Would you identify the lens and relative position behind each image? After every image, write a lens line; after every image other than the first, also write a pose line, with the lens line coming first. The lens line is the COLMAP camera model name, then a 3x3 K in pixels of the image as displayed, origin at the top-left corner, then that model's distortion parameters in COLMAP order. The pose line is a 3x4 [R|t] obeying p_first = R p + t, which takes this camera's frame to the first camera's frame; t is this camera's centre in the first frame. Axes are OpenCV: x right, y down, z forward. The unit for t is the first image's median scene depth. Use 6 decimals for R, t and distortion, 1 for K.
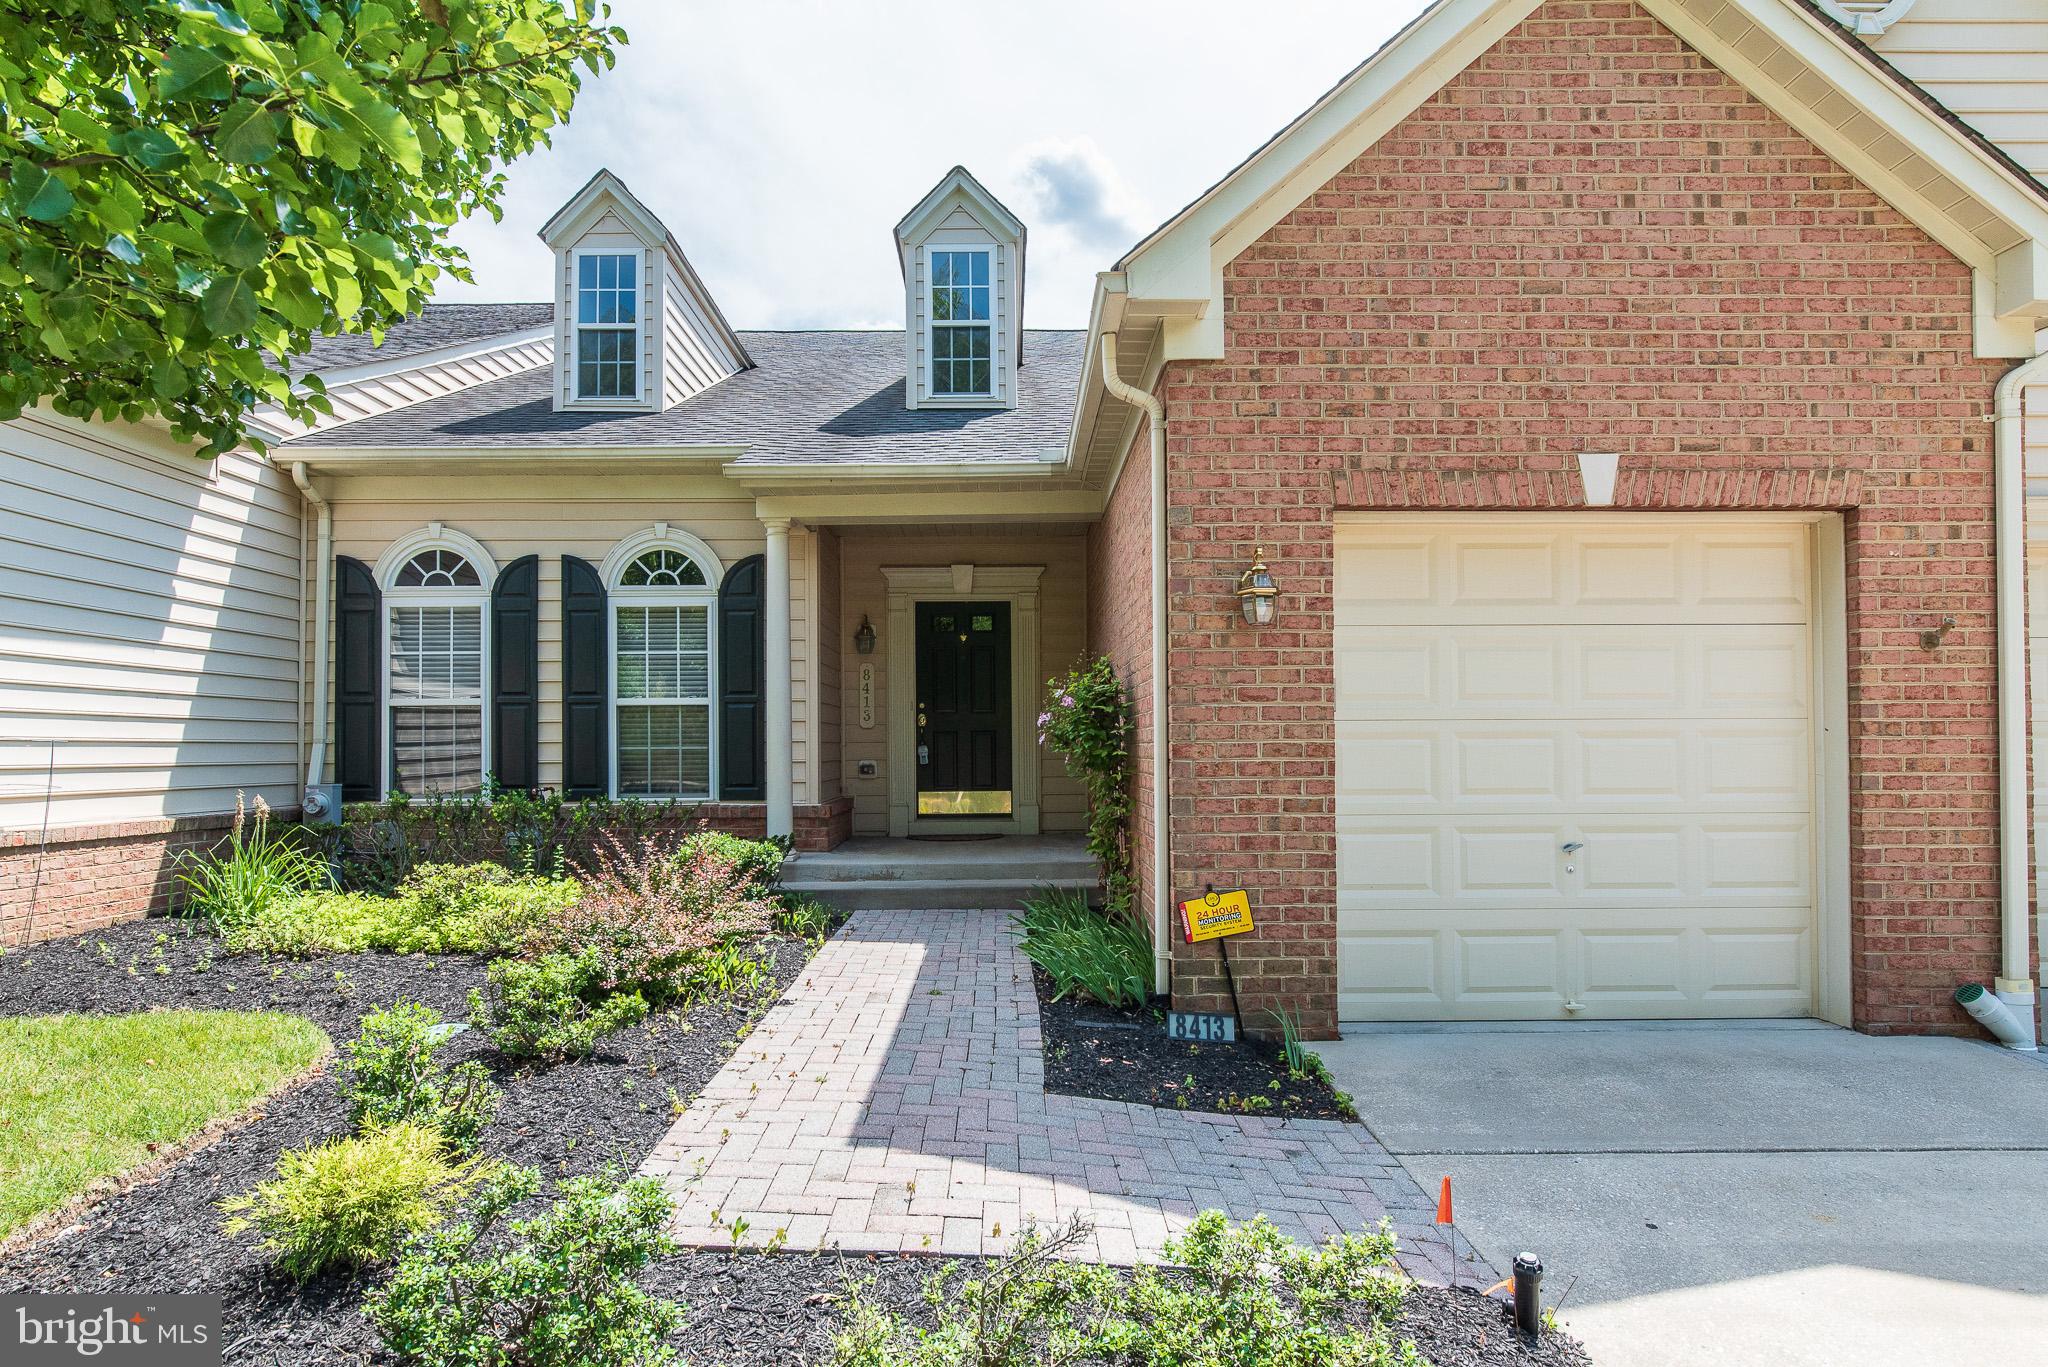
lens RADIAL K [[1070.6, 0, 966.8], [0, 1070.6, 727.8], [0, 0, 1]] dist [-0.004359, -0.001140]
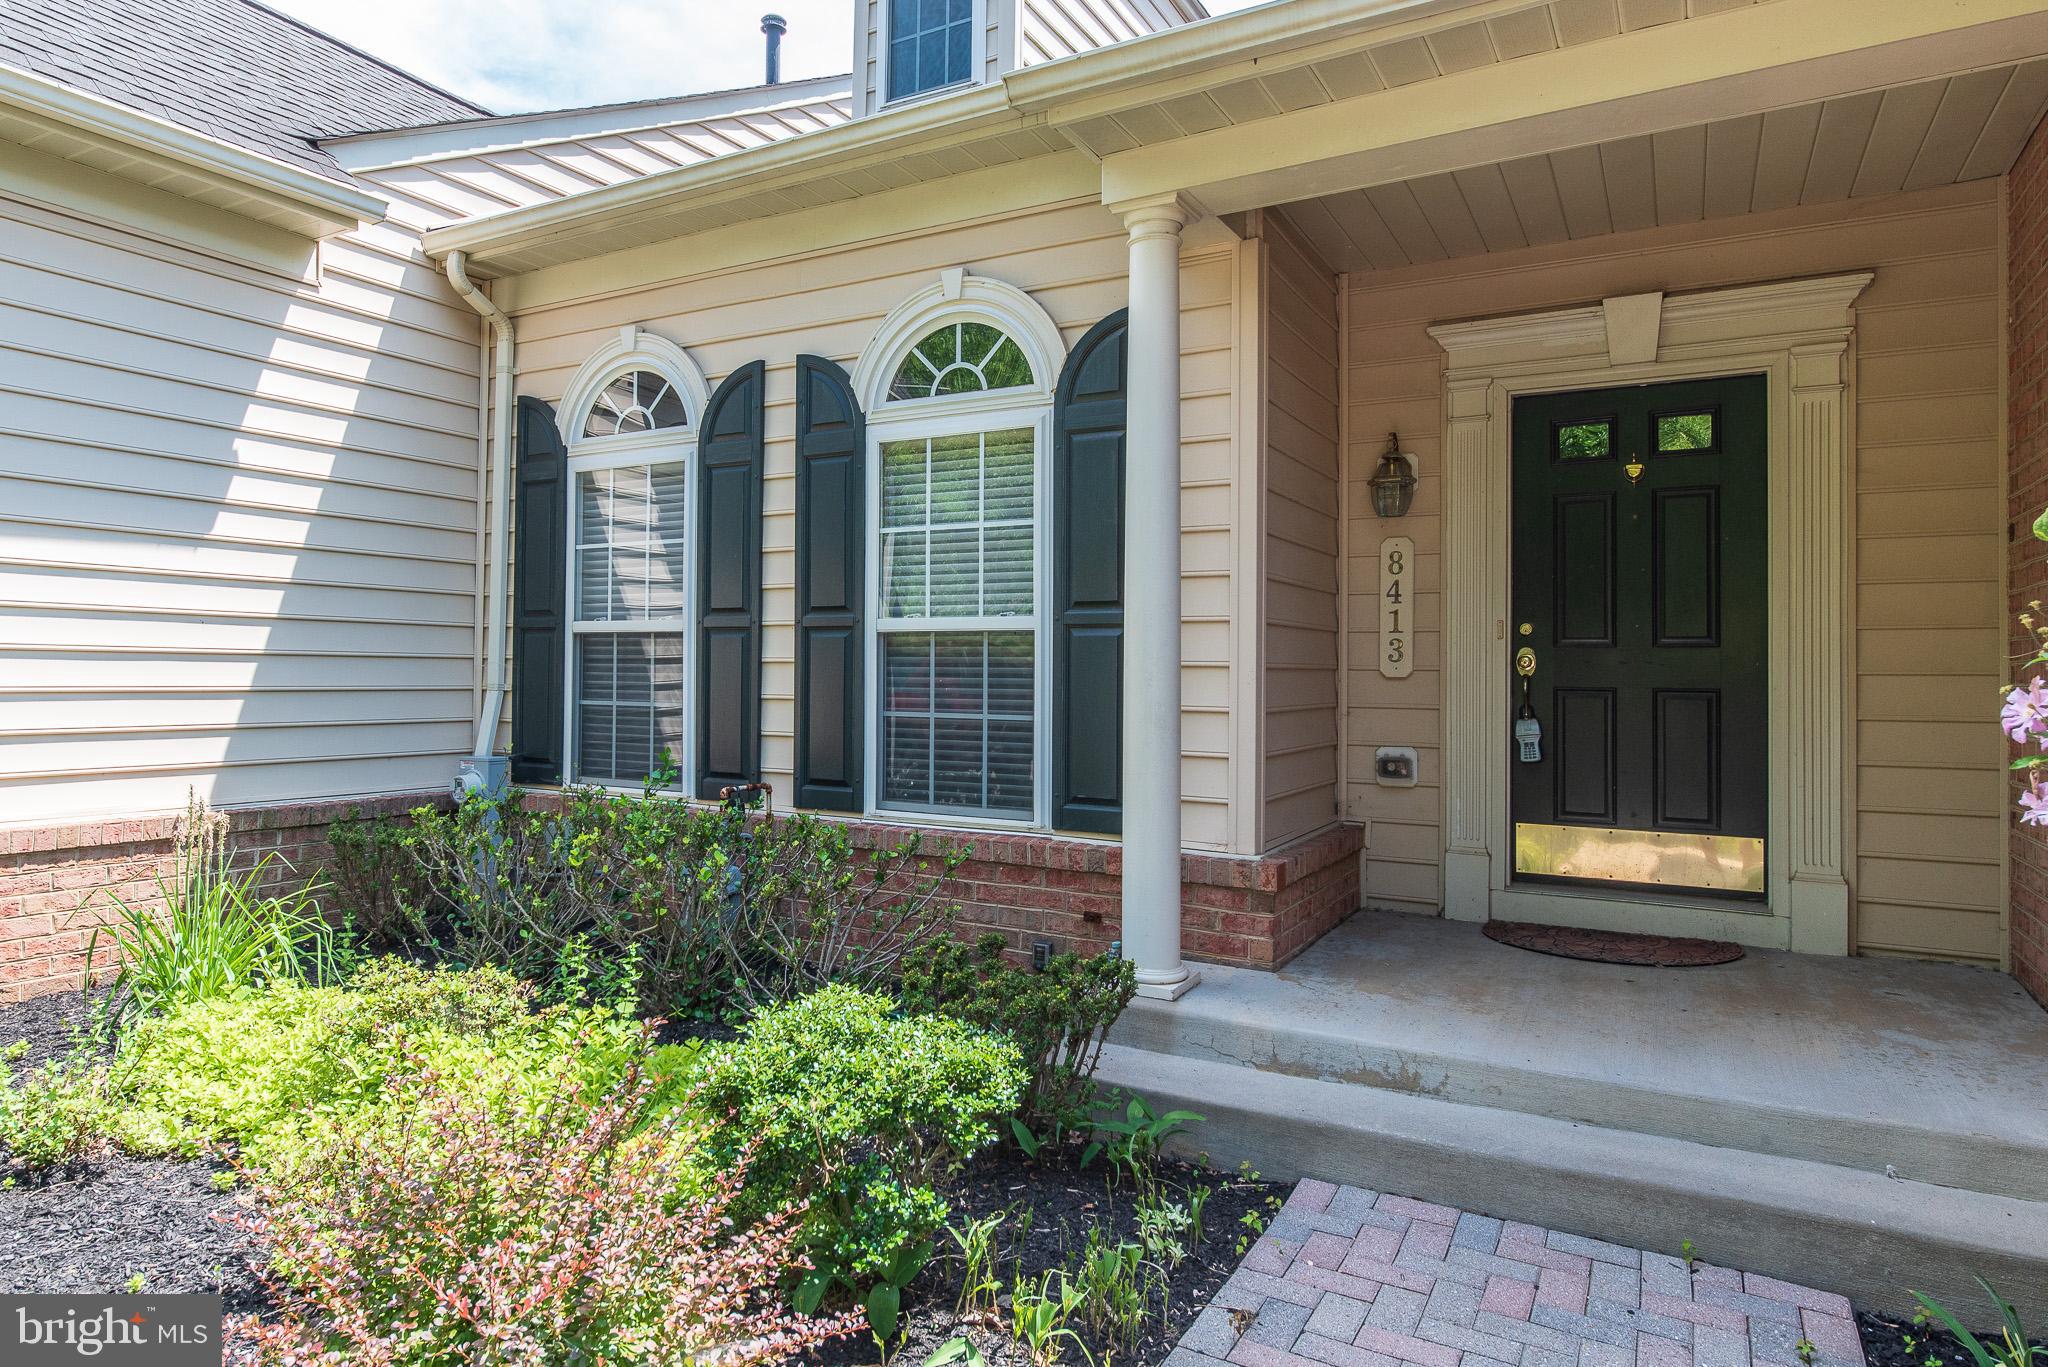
lens RADIAL K [[1232.5, 0, 964.1], [0, 1232.5, 655.6], [0, 0, 1]] dist [-0.000219, -0.000164]
pose [[0.877921, 0.007945, -0.478740, -0.003386], [-0.005025, 0.999960, 0.007378, -0.023580], [0.478779, -0.004072, 0.877926, 0.842010]]
